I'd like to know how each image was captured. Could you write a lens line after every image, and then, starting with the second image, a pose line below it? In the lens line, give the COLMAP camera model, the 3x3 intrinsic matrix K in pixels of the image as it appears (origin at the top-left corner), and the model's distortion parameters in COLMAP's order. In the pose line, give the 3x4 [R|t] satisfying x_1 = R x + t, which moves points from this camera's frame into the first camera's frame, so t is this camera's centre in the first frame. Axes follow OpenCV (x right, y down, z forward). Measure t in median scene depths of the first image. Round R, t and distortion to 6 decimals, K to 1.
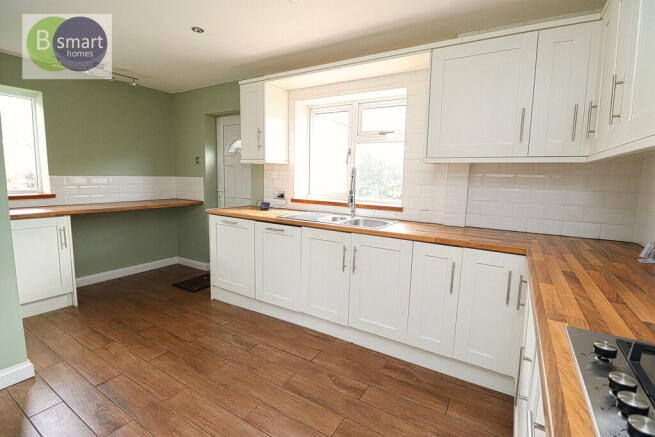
lens RADIAL K [[302.7, 0, 336.6], [0, 302.7, 215.9], [0, 0, 1]] dist [0.000991, 0.000153]
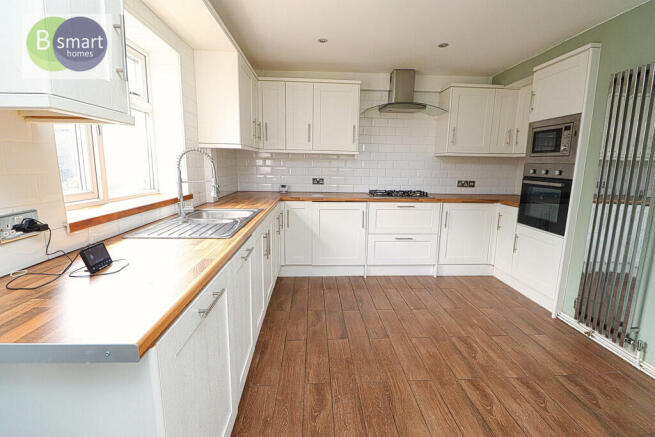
lens RADIAL K [[309.6, 0, 331.3], [0, 309.6, 216.9], [0, 0, 1]] dist [-0.011369, -0.000168]
pose [[-0.558905, -0.170279, 0.811561, -1.067363], [0.087247, 0.961182, 0.261757, -0.227508], [-0.824629, 0.217104, -0.522353, 1.604646]]
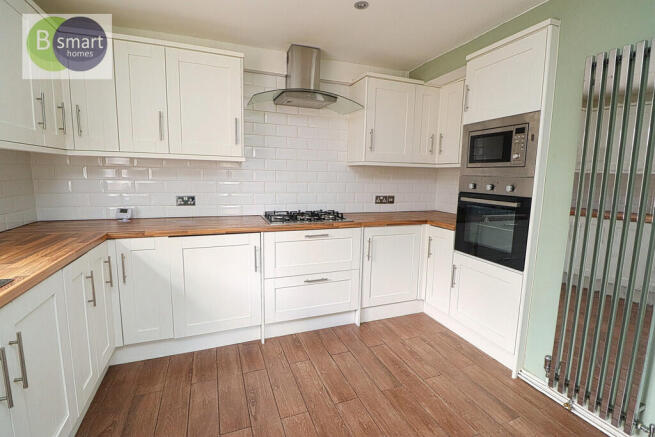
lens RADIAL K [[309.6, 0, 331.3], [0, 309.6, 216.9], [0, 0, 1]] dist [-0.011369, -0.000168]
pose [[-0.787070, -0.120772, 0.604925, -0.634580], [0.047658, 0.965811, 0.254830, -0.171544], [-0.615020, 0.229399, -0.754405, 1.187971]]
